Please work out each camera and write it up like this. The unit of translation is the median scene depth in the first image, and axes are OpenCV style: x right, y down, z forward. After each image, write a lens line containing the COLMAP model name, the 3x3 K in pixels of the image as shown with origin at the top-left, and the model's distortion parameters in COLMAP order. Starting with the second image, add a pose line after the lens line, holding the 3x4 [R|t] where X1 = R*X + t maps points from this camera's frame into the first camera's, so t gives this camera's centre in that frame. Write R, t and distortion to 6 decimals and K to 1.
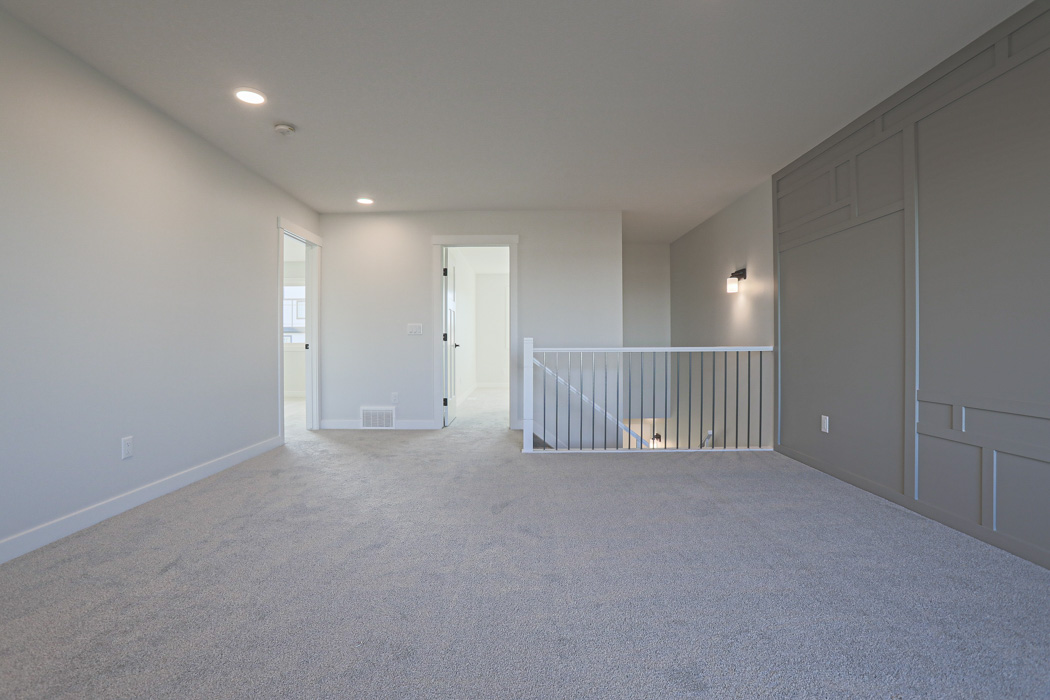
lens RADIAL K [[478.8, 0, 526.8], [0, 478.8, 347.1], [0, 0, 1]] dist [-0.072918, 0.027058]
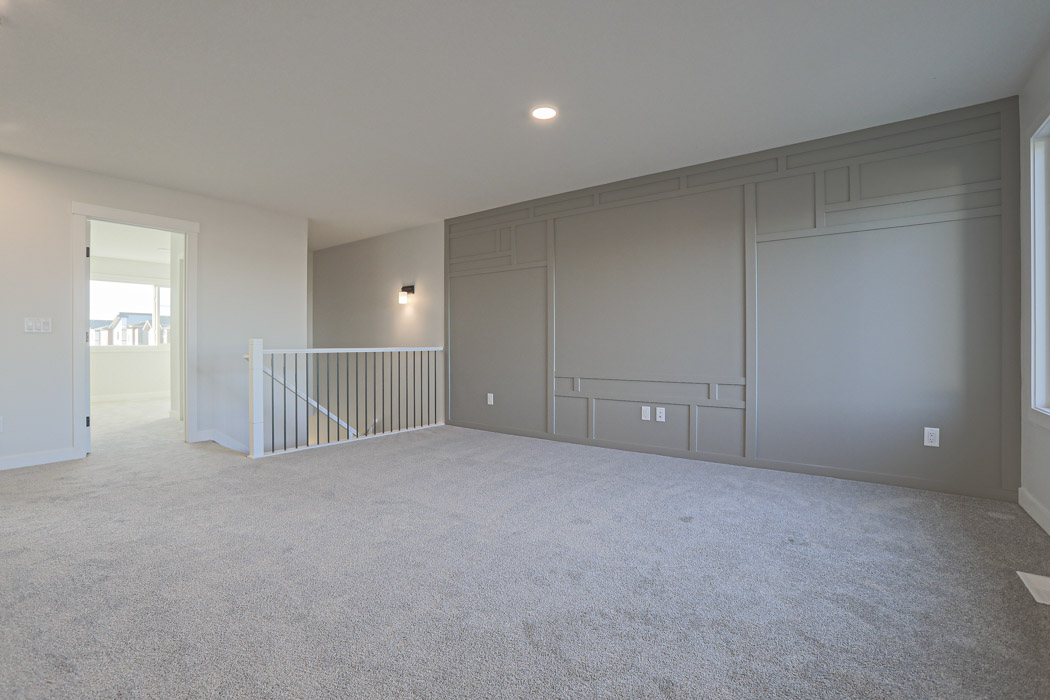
lens RADIAL K [[478.8, 0, 515.8], [0, 478.8, 343.6], [0, 0, 1]] dist [-0.072918, 0.027058]
pose [[0.605264, 0.001358, 0.796024, -0.384819], [0.008093, 0.999936, -0.007860, 0.001354], [-0.795984, 0.011200, 0.605214, 0.009448]]
